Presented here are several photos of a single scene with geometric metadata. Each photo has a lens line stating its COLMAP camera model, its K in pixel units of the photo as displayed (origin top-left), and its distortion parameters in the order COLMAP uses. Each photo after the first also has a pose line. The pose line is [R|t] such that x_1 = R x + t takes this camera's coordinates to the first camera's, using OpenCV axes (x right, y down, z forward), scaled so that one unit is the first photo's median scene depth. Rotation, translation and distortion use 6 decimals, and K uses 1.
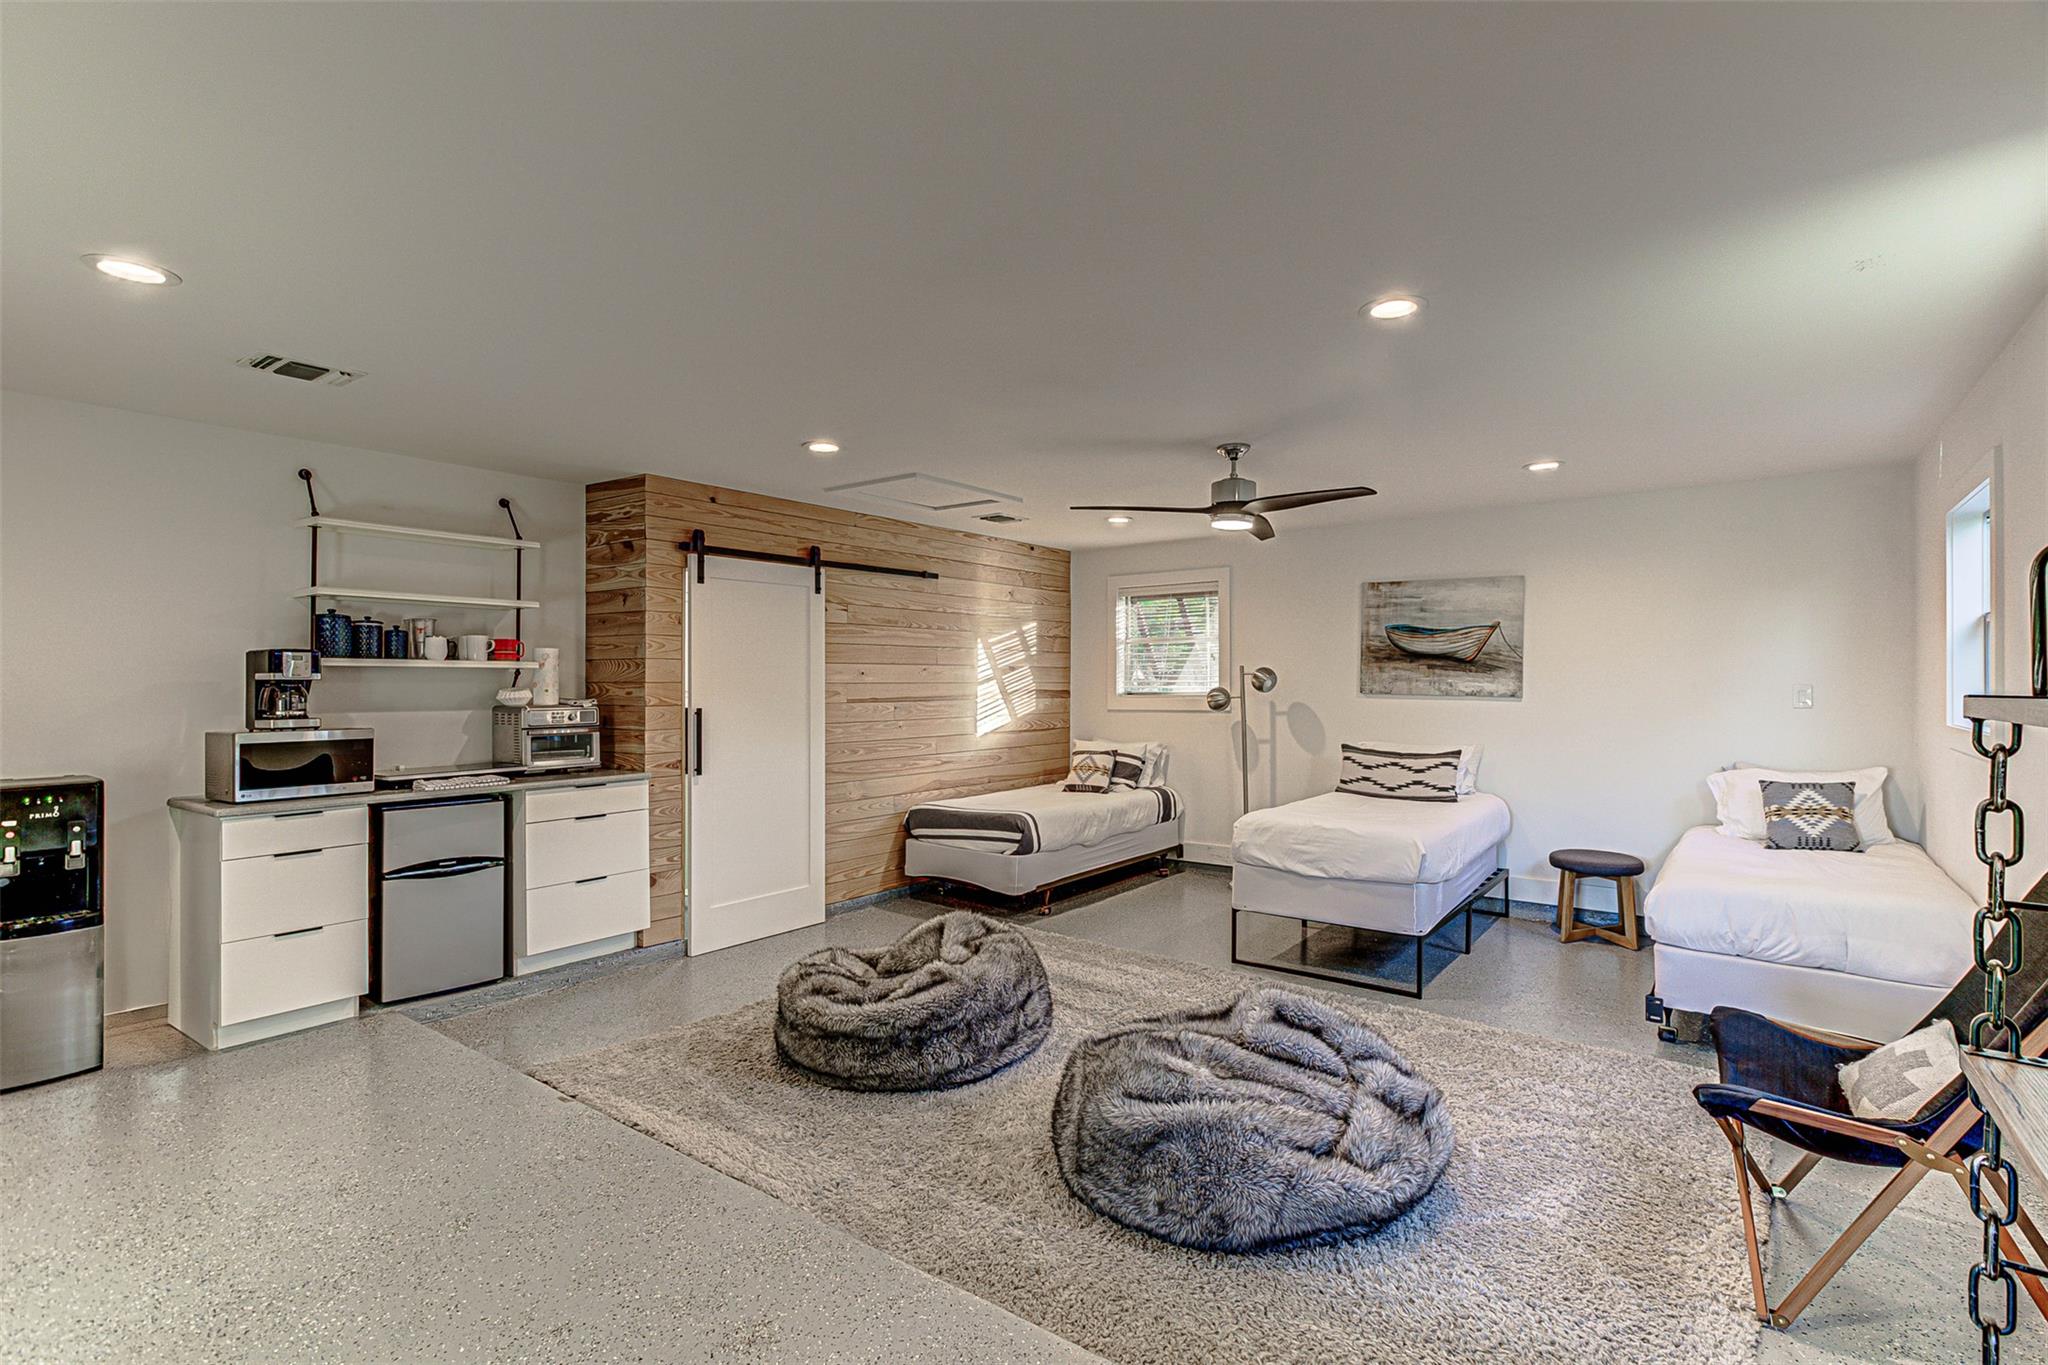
lens RADIAL K [[954.2, 0, 1036.7], [0, 954.2, 678.2], [0, 0, 1]] dist [0.001240, 0.000755]
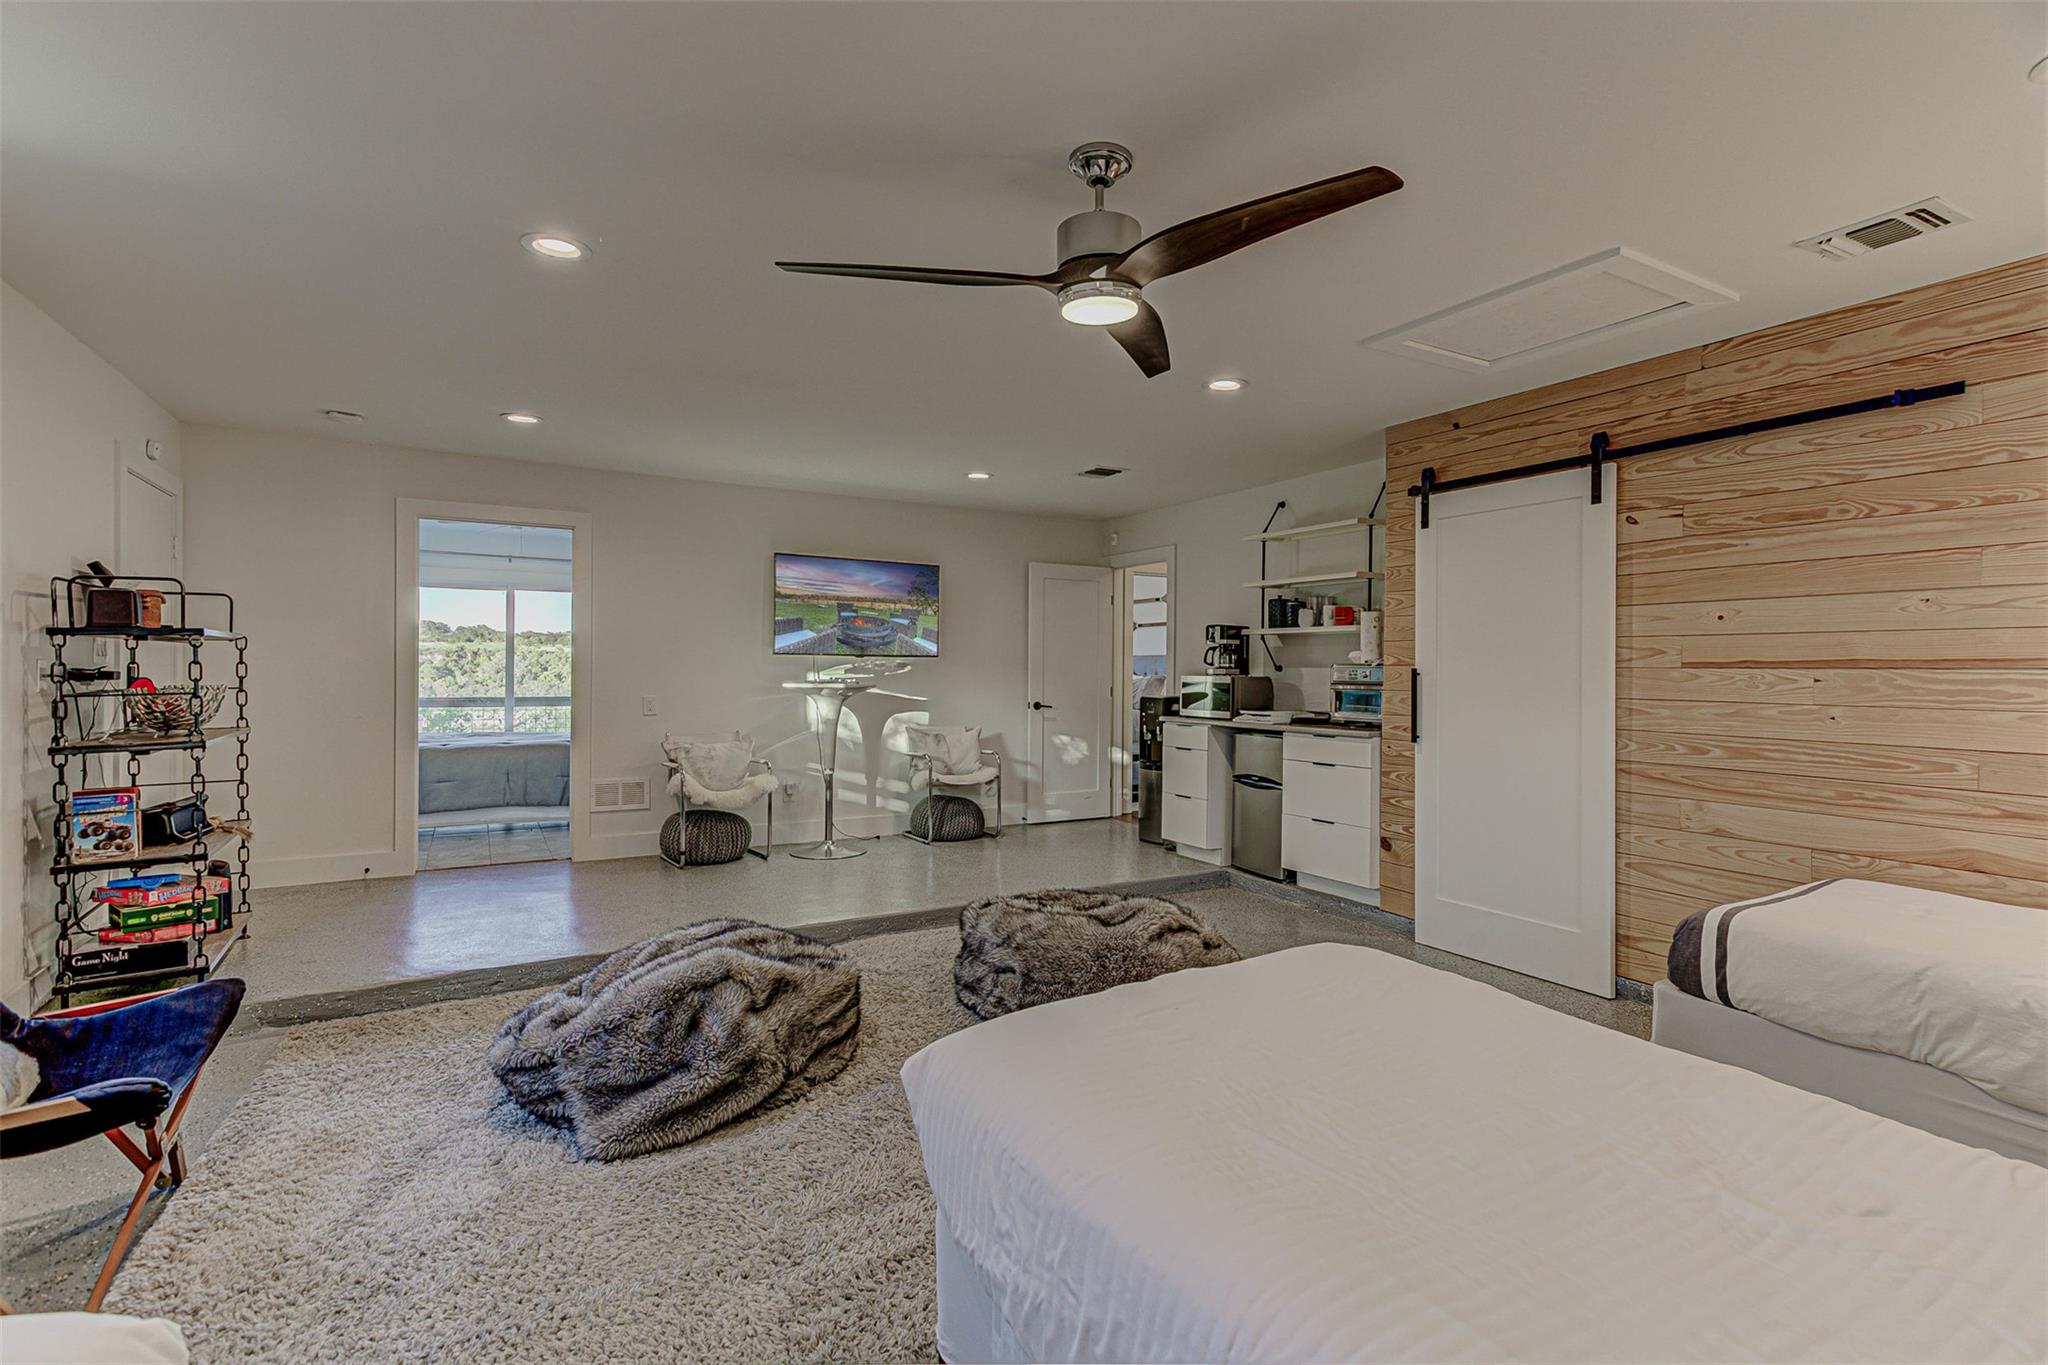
lens RADIAL K [[954.2, 0, 1036.7], [0, 954.2, 678.2], [0, 0, 1]] dist [0.001240, 0.000755]
pose [[-0.379961, 0.014517, -0.924889, 0.542719], [0.003498, 0.999892, 0.014257, 0.023064], [0.924996, 0.002182, -0.379971, 0.891950]]
